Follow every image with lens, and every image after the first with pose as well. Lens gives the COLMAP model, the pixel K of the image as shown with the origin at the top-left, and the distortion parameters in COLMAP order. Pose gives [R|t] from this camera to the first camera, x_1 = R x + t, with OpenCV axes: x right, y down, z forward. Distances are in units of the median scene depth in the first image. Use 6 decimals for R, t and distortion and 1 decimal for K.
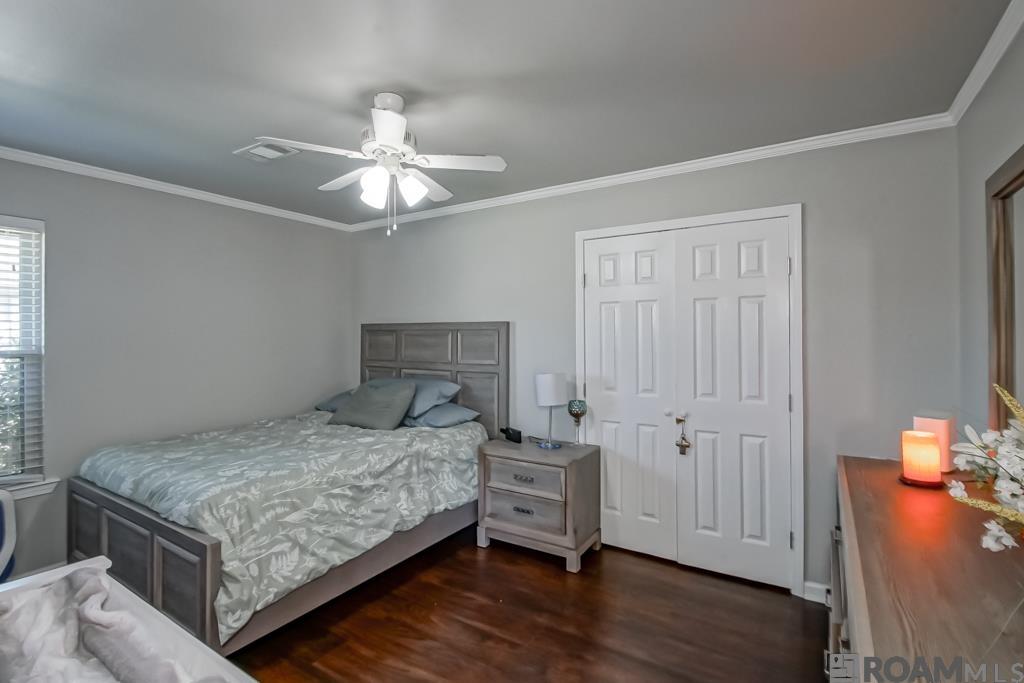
lens RADIAL K [[477.0, 0, 509.3], [0, 477.0, 344.4], [0, 0, 1]] dist [-0.000732, -0.000211]
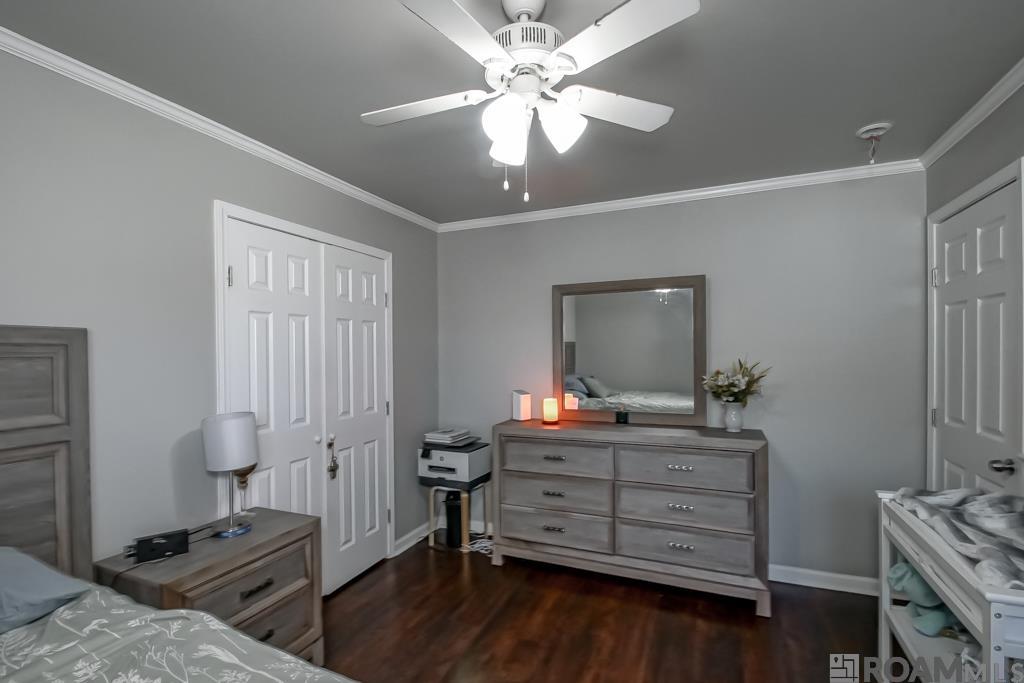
lens RADIAL K [[490.9, 0, 511.2], [0, 490.9, 354.6], [0, 0, 1]] dist [0.000355, -0.000082]
pose [[-0.159540, -0.006377, 0.987171, -0.650015], [0.018933, 0.999775, 0.009518, -0.022311], [-0.987010, 0.020209, -0.159384, 0.772719]]
